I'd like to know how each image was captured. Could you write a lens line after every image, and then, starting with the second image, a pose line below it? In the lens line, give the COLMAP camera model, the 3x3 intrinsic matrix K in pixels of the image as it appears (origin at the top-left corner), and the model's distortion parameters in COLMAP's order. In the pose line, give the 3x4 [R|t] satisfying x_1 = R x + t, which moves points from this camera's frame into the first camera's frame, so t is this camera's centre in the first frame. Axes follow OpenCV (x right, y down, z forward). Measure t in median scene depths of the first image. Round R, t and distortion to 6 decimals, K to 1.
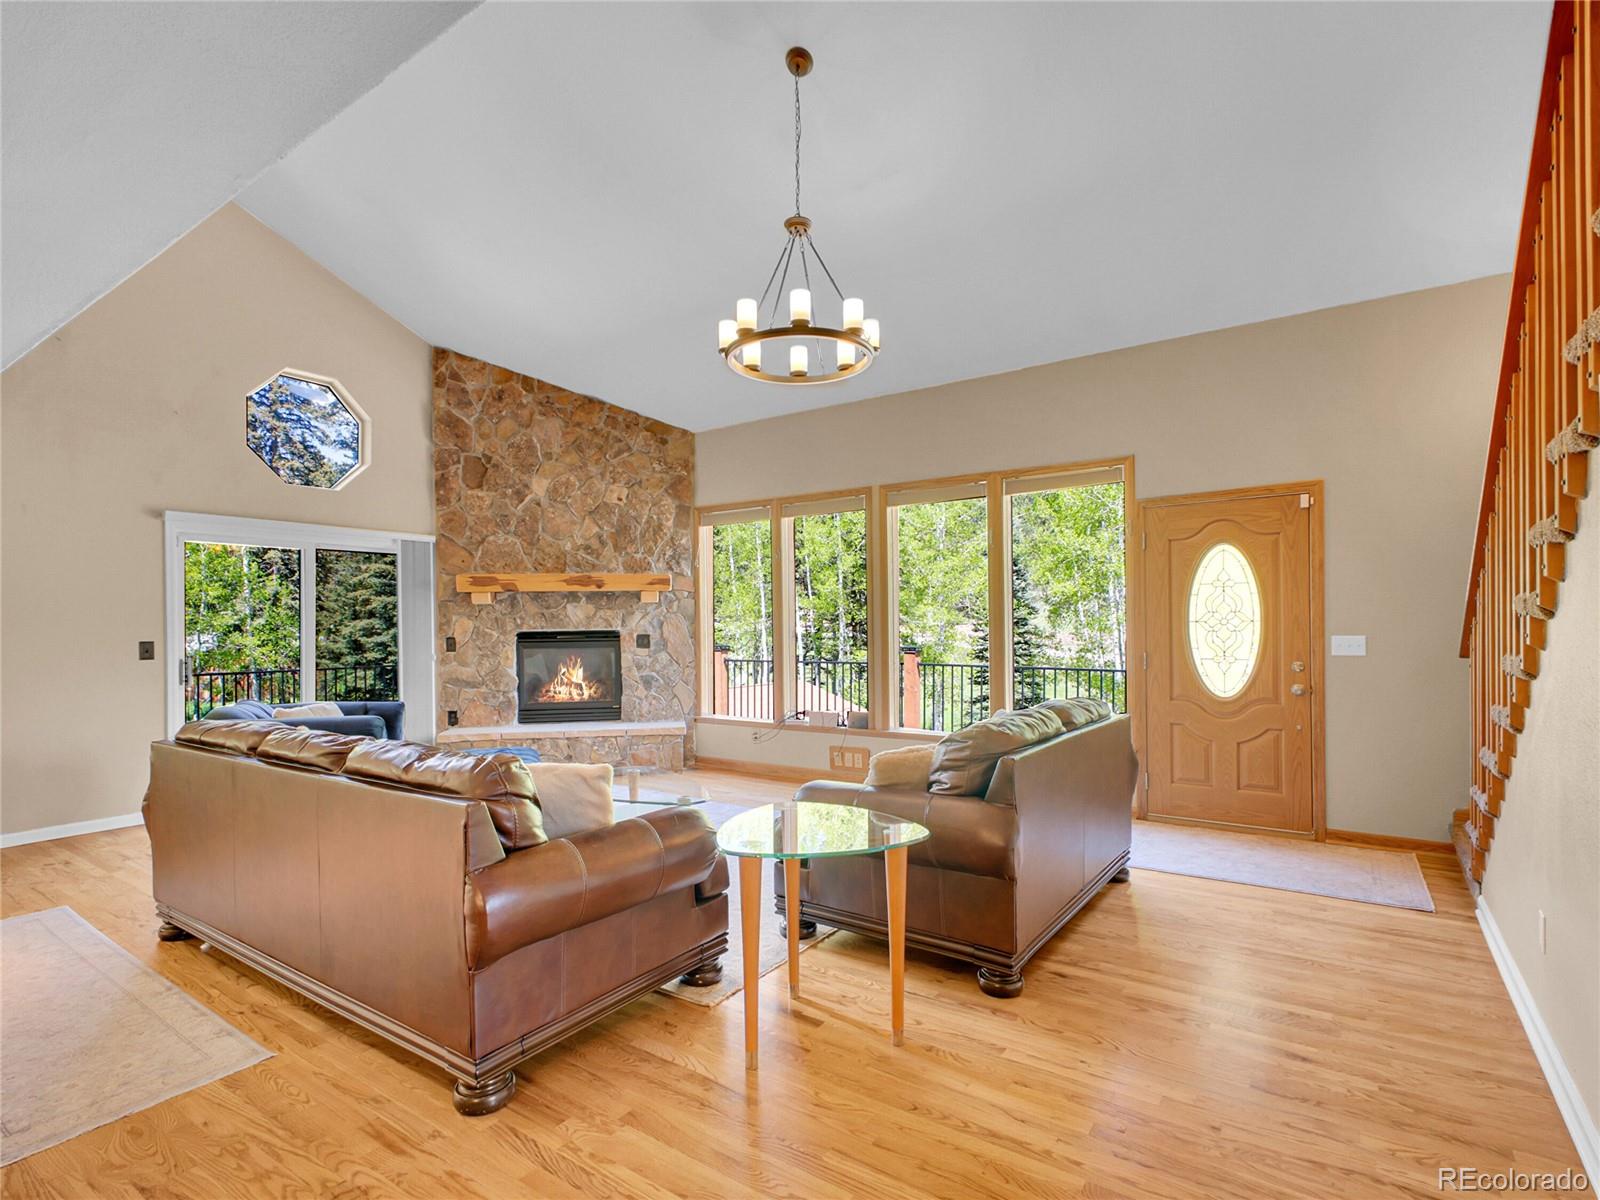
lens RADIAL K [[795.7, 0, 798.1], [0, 795.7, 625.1], [0, 0, 1]] dist [0.000964, 0.000125]
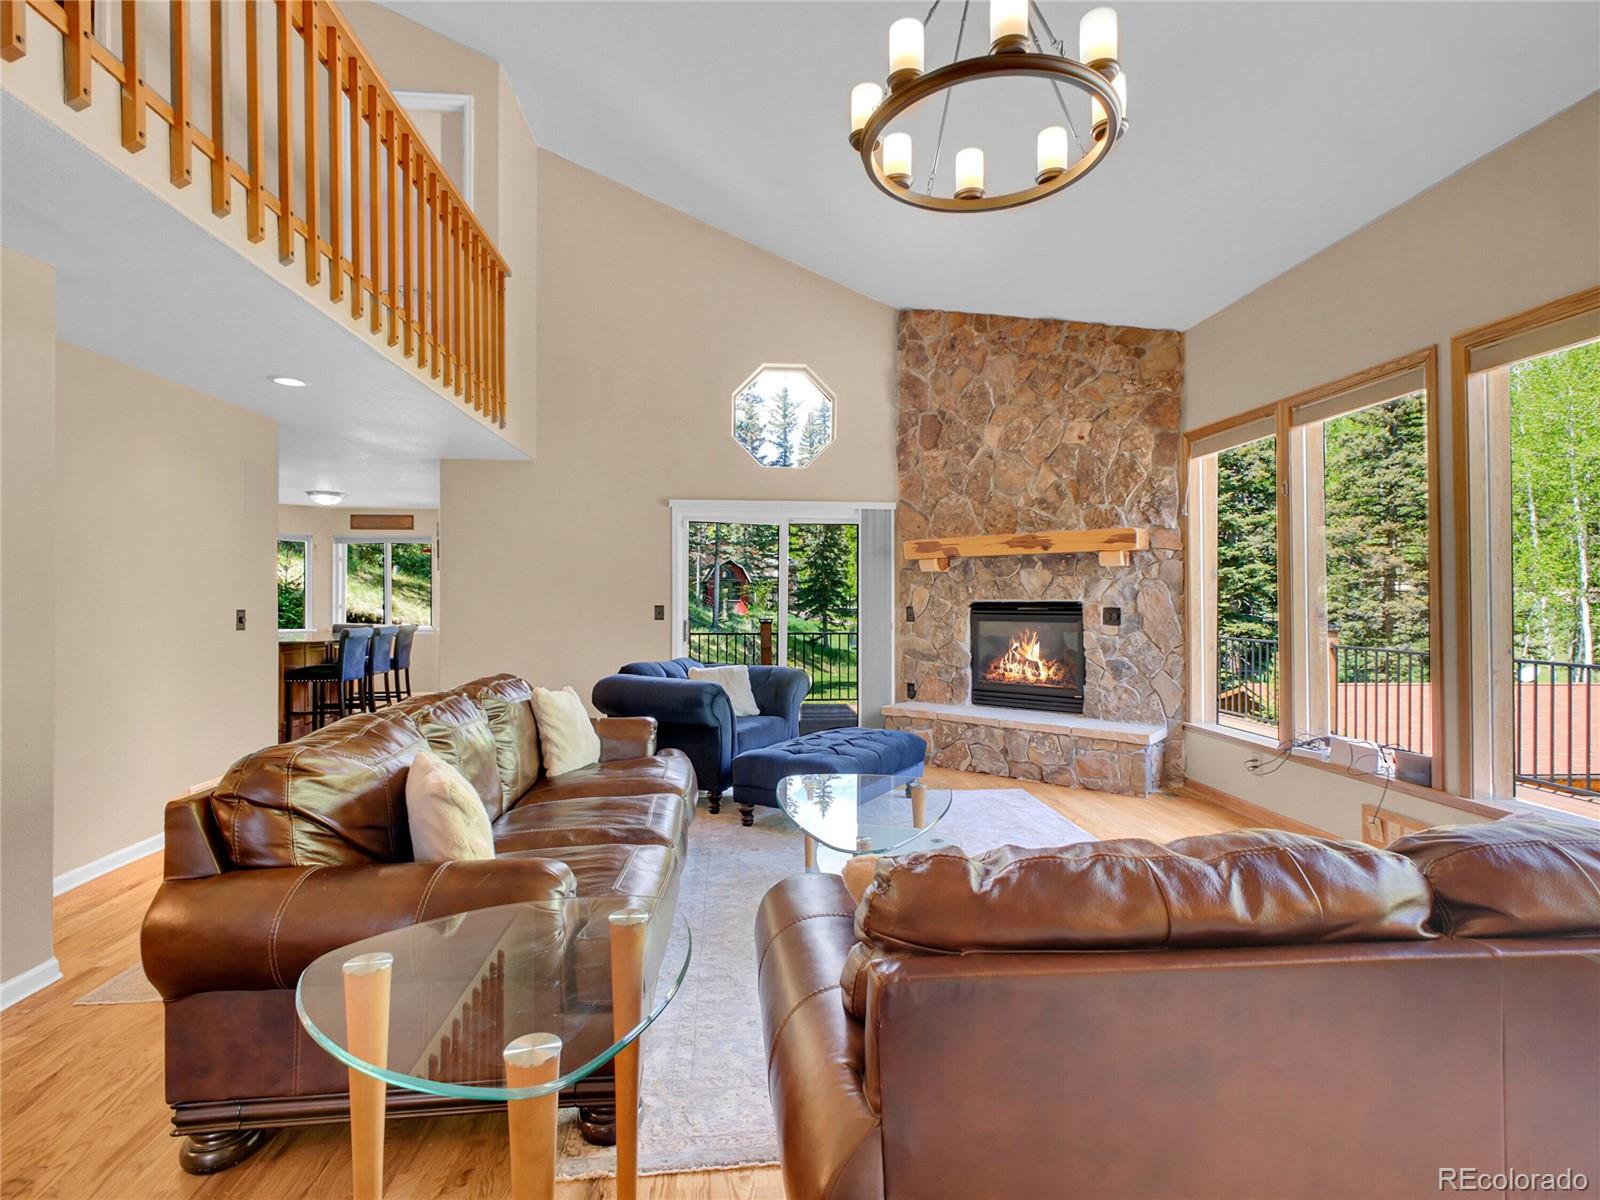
lens RADIAL K [[779.9, 0, 800.6], [0, 779.9, 592.2], [0, 0, 1]] dist [0.003177, -0.000530]
pose [[0.644206, 0.003263, -0.764845, 0.197646], [-0.004910, 0.999988, 0.000131, -0.001832], [0.764836, 0.003671, 0.644215, 0.286378]]
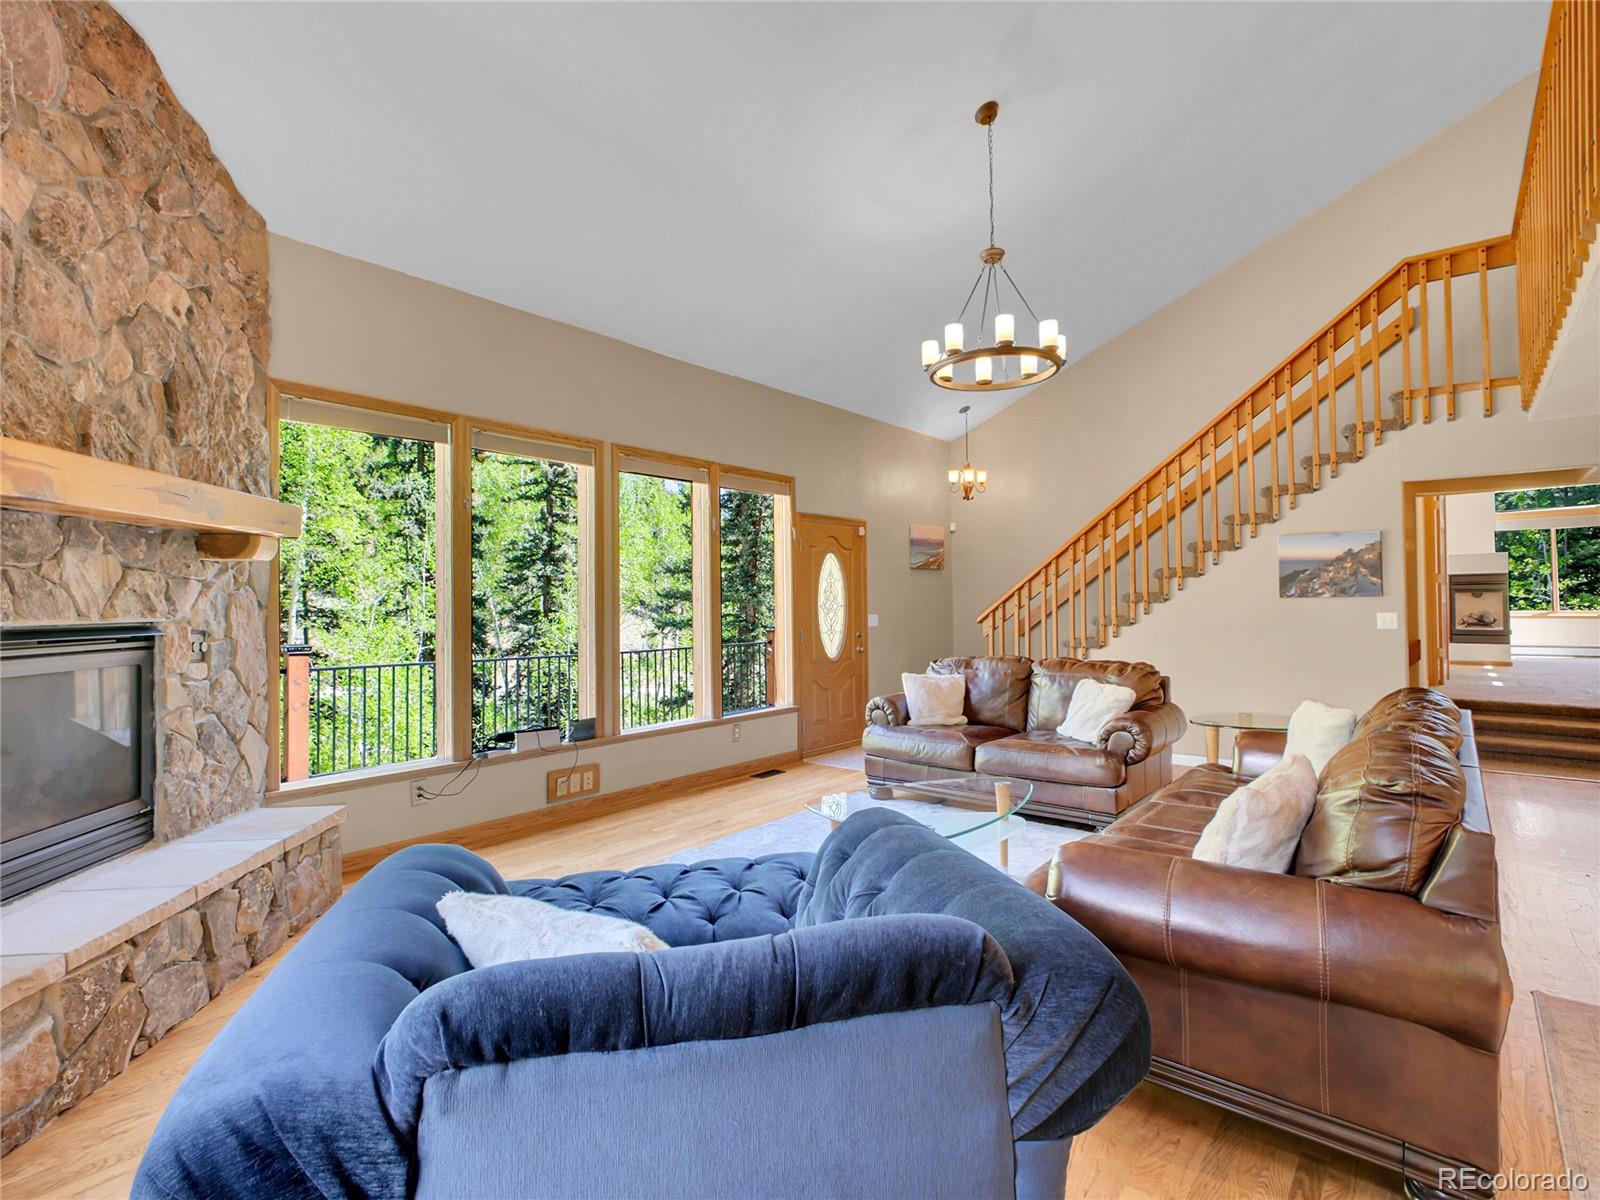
lens RADIAL K [[779.9, 0, 800.6], [0, 779.9, 592.2], [0, 0, 1]] dist [0.003177, -0.000530]
pose [[0.081436, 0.025535, 0.996351, -0.618153], [0.011879, 0.999576, -0.026589, 0.005735], [-0.996608, 0.014001, 0.081098, 0.650456]]
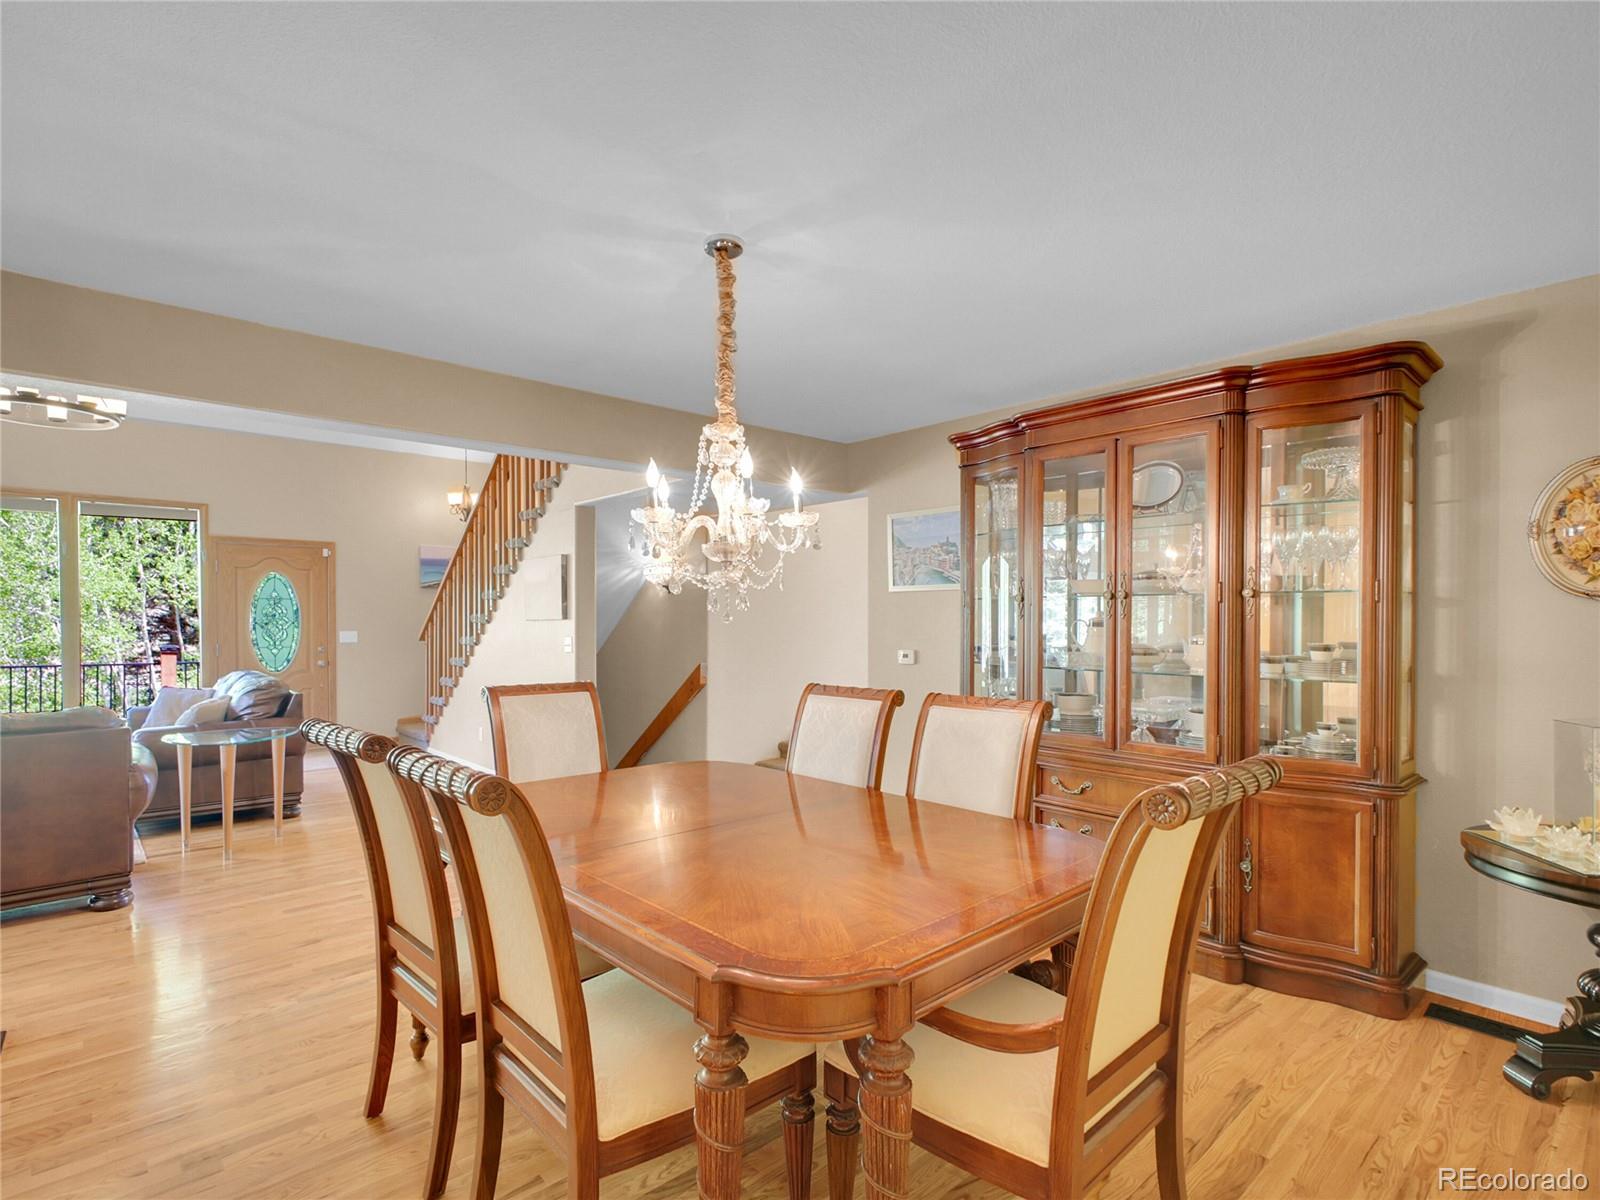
lens RADIAL K [[795.7, 0, 798.1], [0, 795.7, 625.1], [0, 0, 1]] dist [0.000964, 0.000125]
pose [[0.225216, -0.001357, 0.974308, -0.525459], [-0.000882, 0.999998, 0.001596, -0.001985], [-0.974308, -0.001219, 0.225214, -0.247114]]
